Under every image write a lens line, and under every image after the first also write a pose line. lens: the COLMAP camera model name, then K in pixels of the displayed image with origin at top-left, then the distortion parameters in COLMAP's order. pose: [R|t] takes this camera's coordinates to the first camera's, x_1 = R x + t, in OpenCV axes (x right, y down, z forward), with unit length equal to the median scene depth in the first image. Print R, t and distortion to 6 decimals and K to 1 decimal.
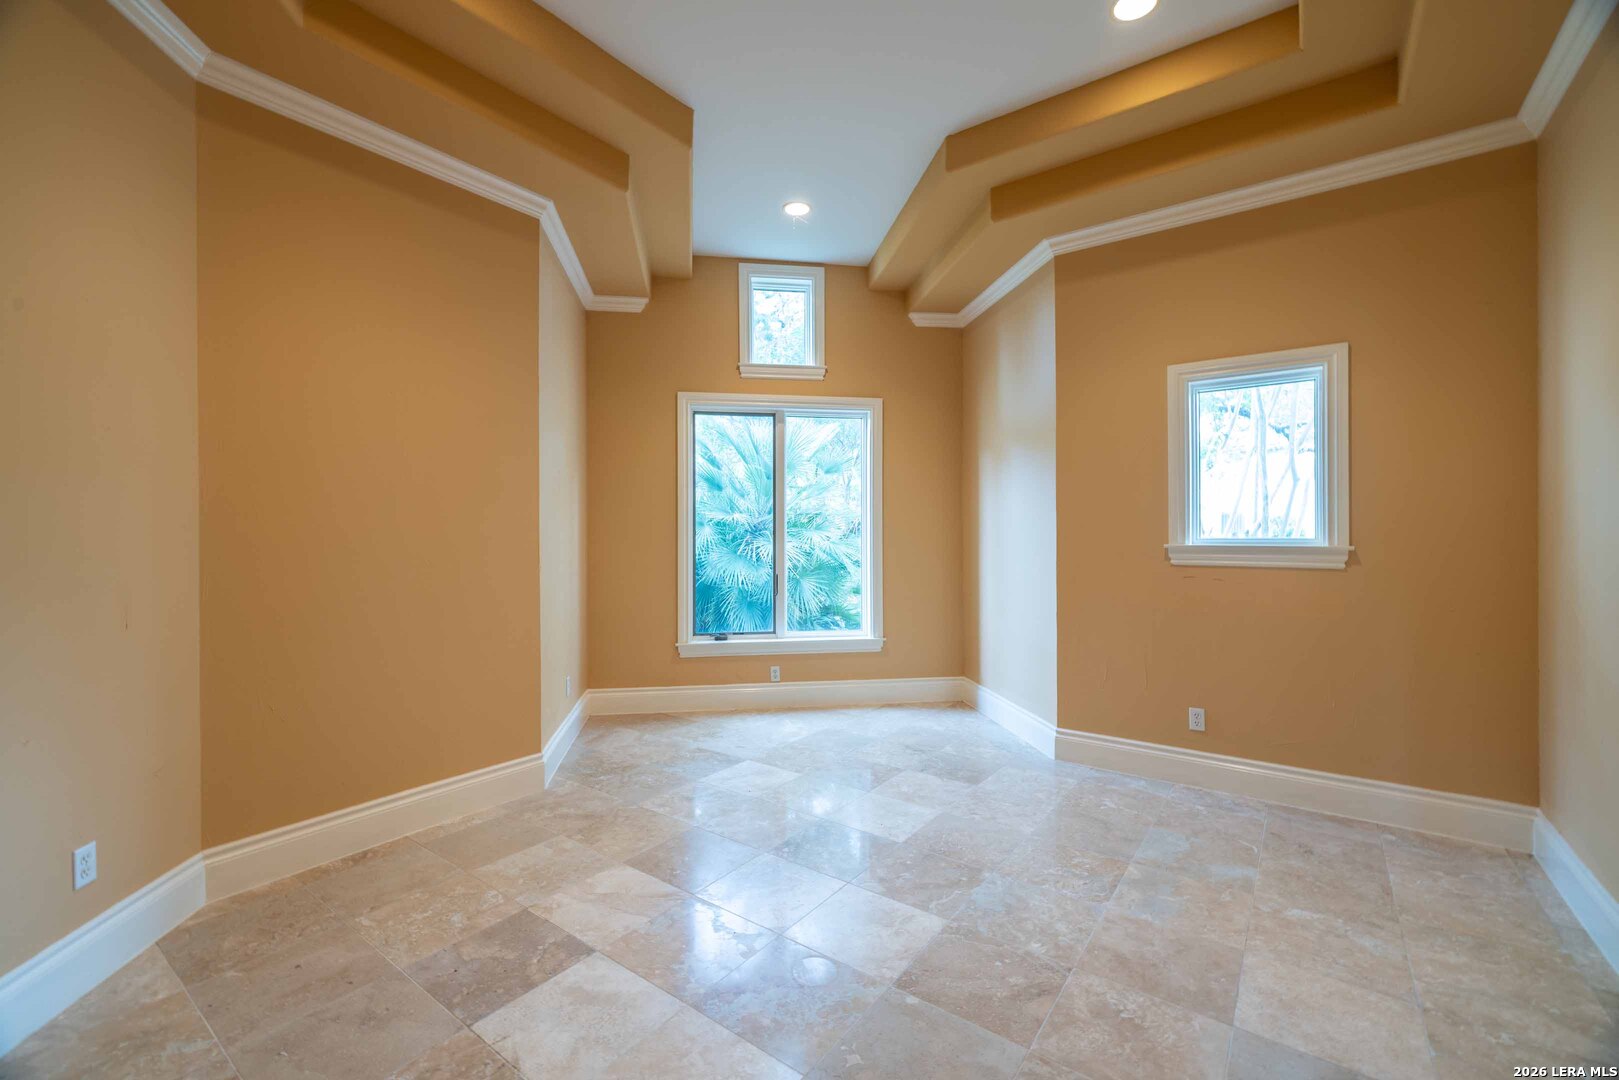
lens RADIAL K [[668.6, 0, 809.7], [0, 668.6, 536.0], [0, 0, 1]] dist [0.000169, 0.000260]
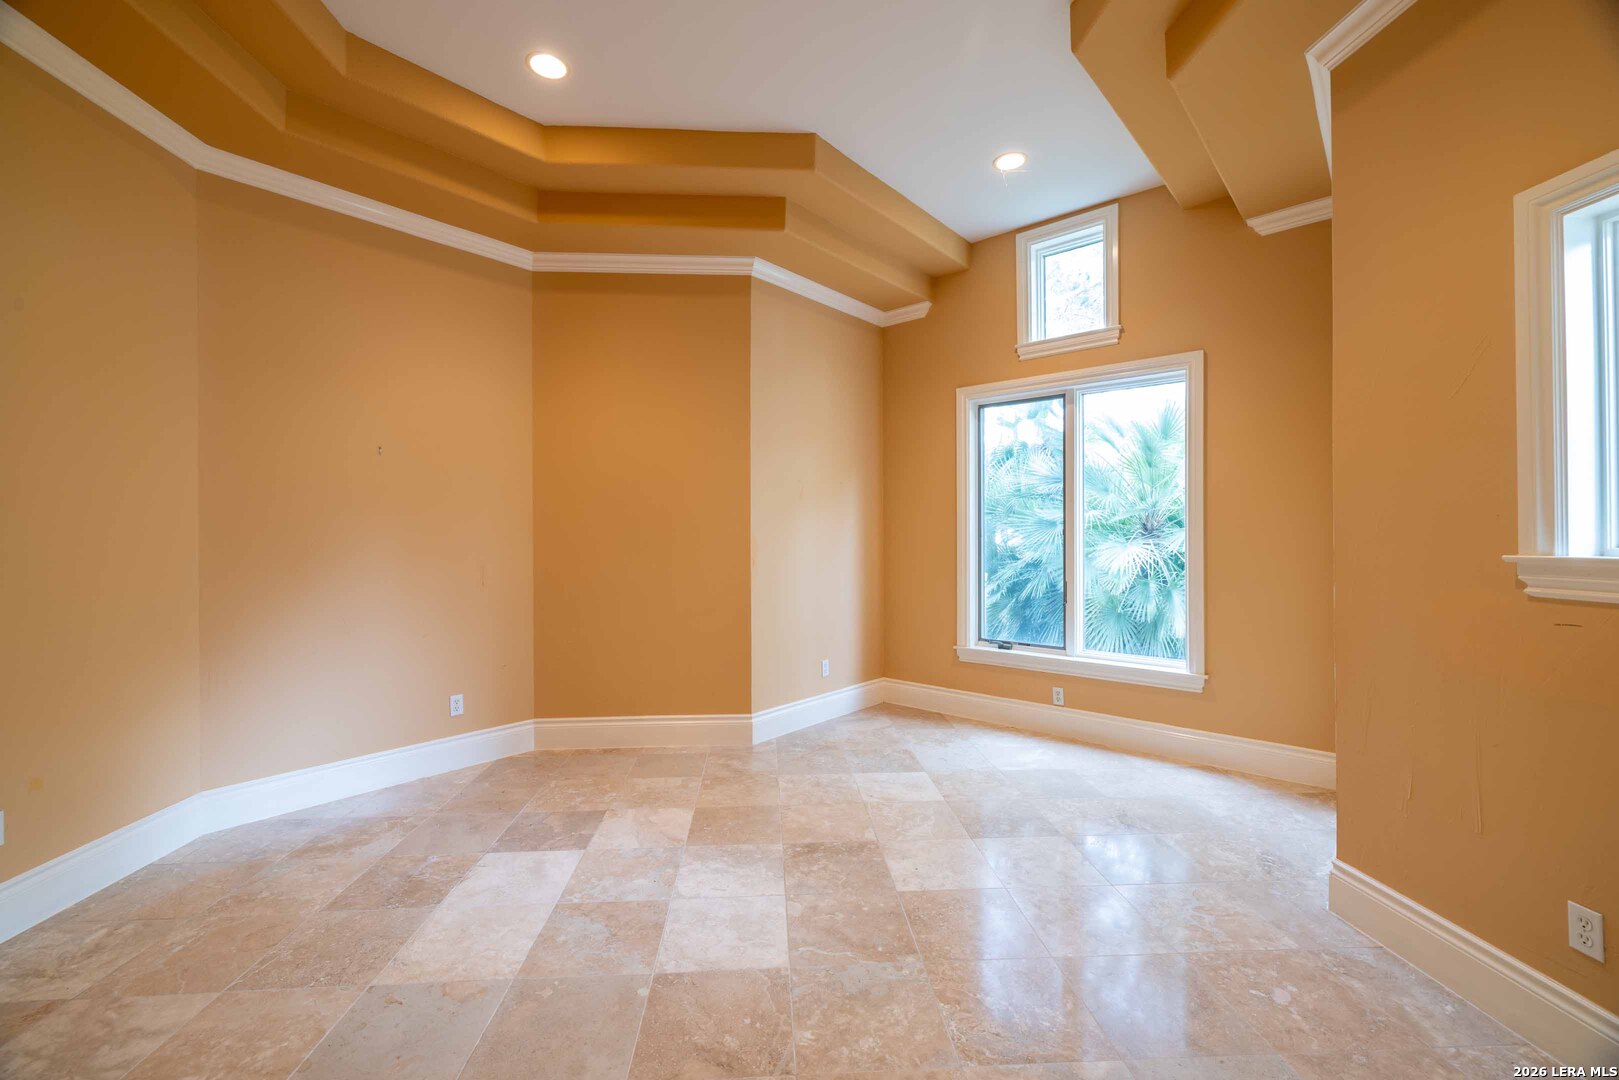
lens RADIAL K [[684.8, 0, 835.1], [0, 684.8, 535.7], [0, 0, 1]] dist [0.002240, 0.000180]
pose [[0.648937, 0.001867, -0.760840, 0.518346], [-0.002005, 0.999998, 0.000744, -0.001262], [0.760840, 0.001043, 0.648939, 0.247912]]
